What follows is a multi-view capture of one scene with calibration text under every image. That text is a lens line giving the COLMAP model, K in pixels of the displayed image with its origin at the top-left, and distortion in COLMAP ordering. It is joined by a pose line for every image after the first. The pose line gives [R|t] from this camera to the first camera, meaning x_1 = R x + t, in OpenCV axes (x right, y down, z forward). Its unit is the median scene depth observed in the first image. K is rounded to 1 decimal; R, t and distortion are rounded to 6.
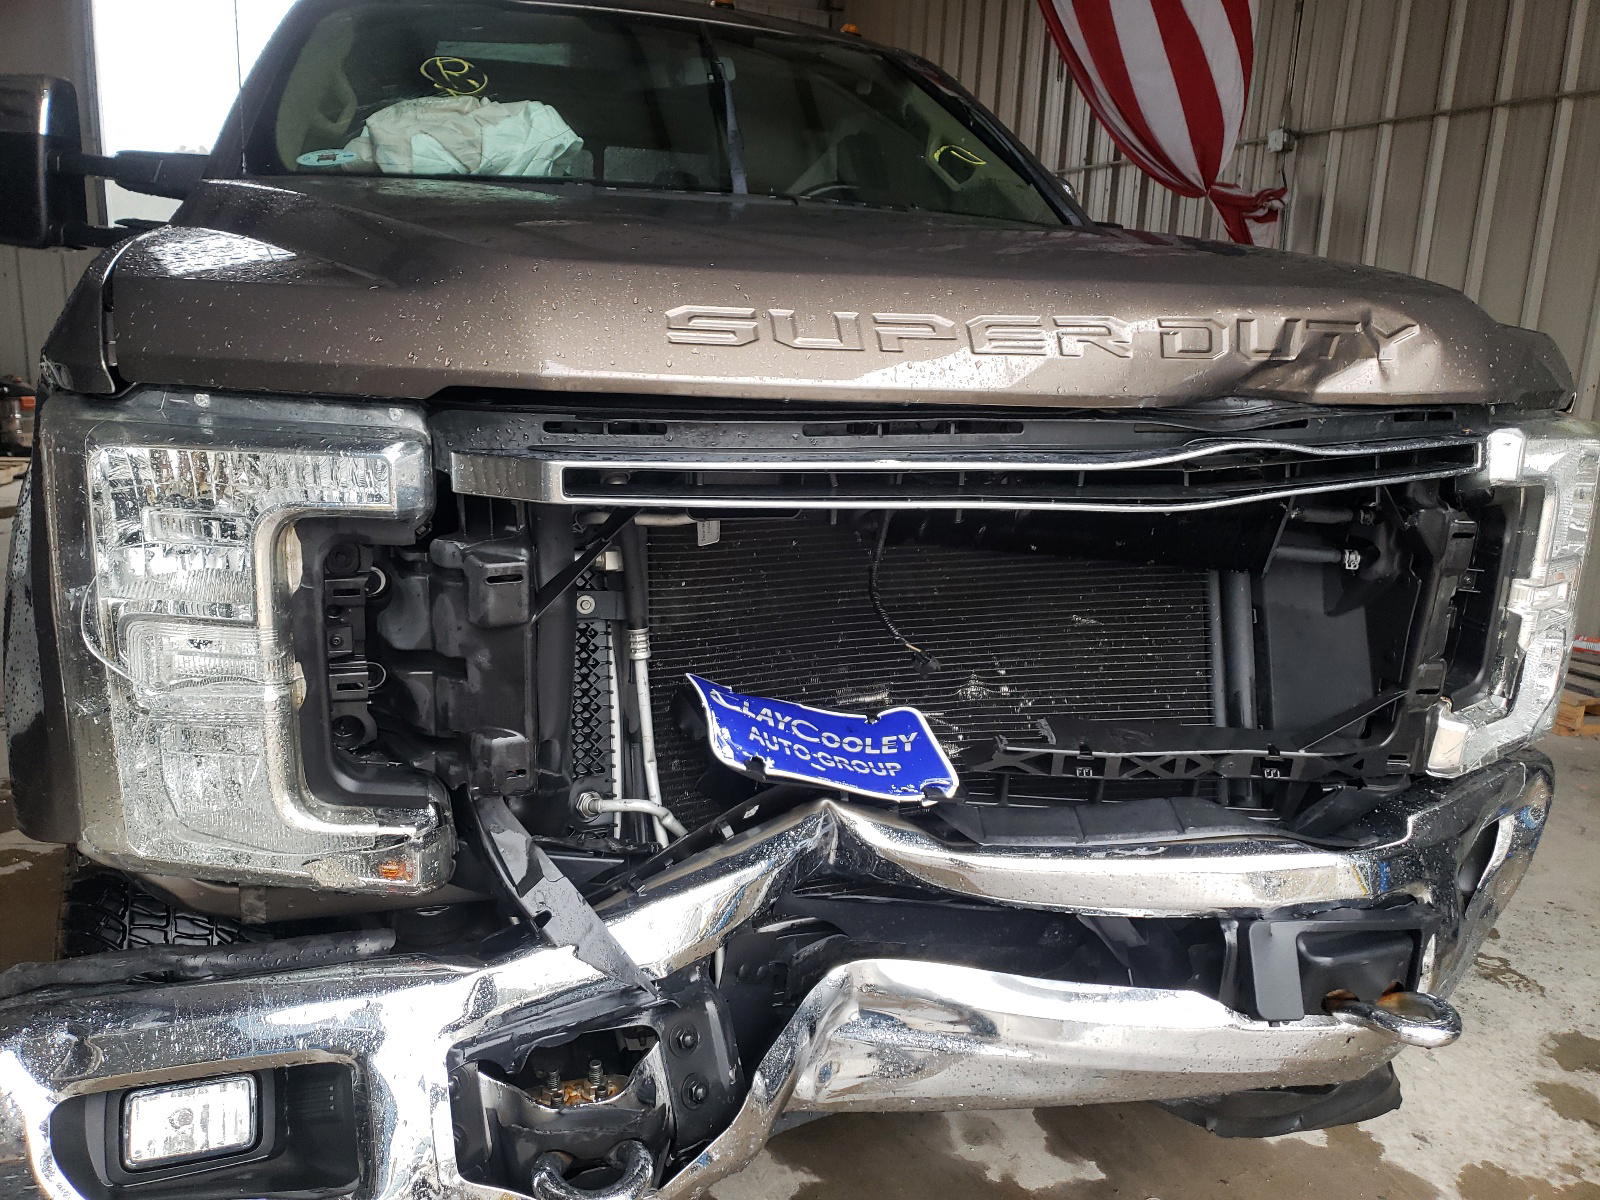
lens RADIAL K [[1255.9, 0, 800.0], [0, 1255.9, 600.0], [0, 0, 1]] dist [0.011246, 0.001063]
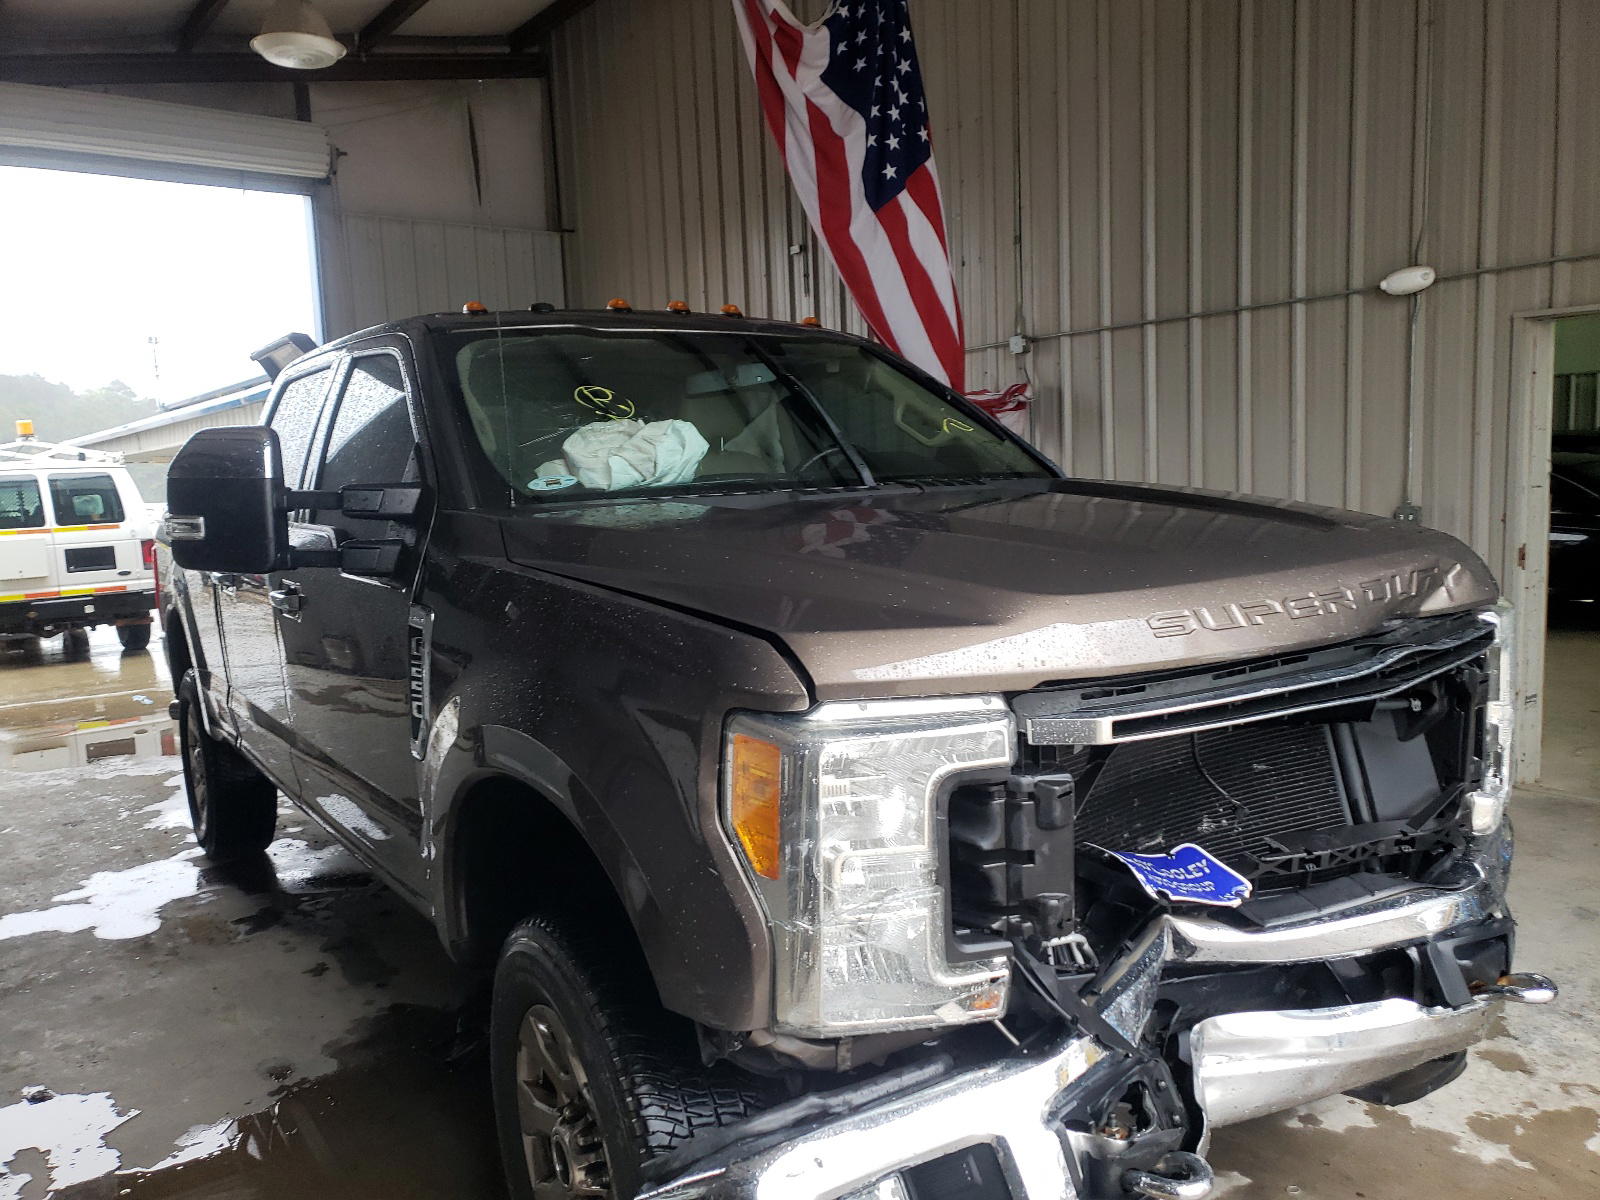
lens RADIAL K [[1257.2, 0, 800.0], [0, 1257.2, 600.0], [0, 0, 1]] dist [-0.002960, -0.004879]
pose [[0.962979, -0.110278, 0.245988, -0.709042], [0.141018, 0.983762, -0.111020, -0.099724], [-0.229751, 0.141599, 0.962894, -0.370648]]
